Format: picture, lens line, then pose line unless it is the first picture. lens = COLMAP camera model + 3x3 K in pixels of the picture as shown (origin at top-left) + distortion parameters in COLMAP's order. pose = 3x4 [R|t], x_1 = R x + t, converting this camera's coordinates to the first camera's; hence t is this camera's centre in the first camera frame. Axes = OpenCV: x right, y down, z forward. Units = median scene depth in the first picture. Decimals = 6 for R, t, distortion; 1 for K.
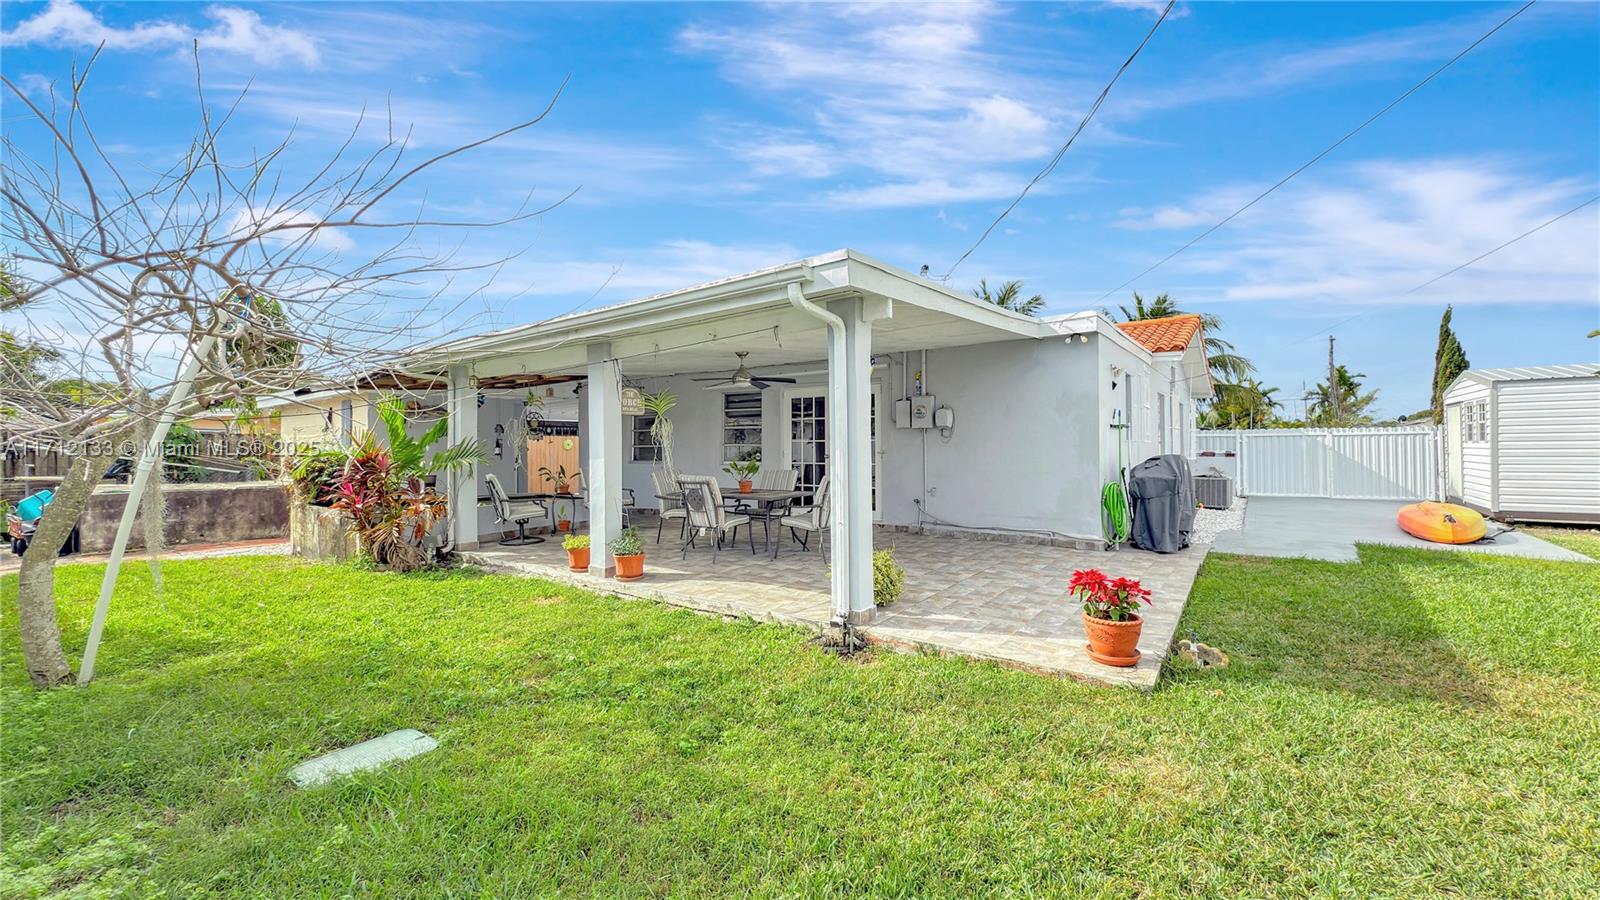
lens RADIAL K [[660.2, 0, 804.5], [0, 660.2, 445.6], [0, 0, 1]] dist [0.000144, 0.000189]
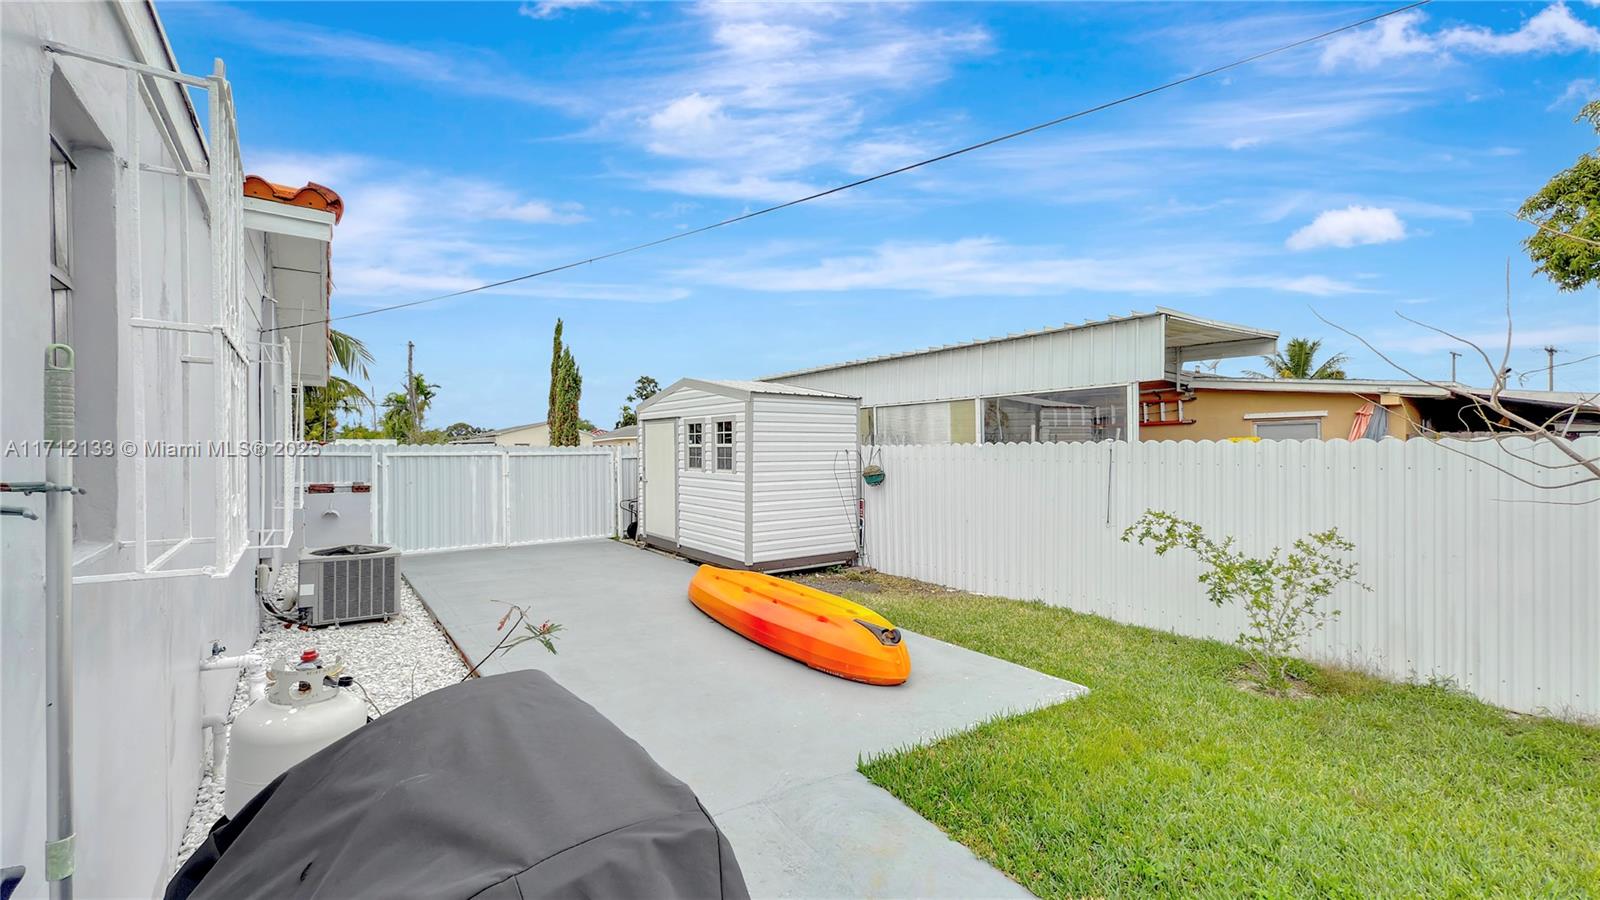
lens RADIAL K [[660.2, 0, 804.5], [0, 660.2, 445.6], [0, 0, 1]] dist [0.000144, 0.000189]
pose [[0.319506, 0.012570, 0.947501, 0.225476], [-0.003139, 0.999921, -0.012207, -0.017370], [-0.947579, 0.000926, 0.319520, 0.453273]]
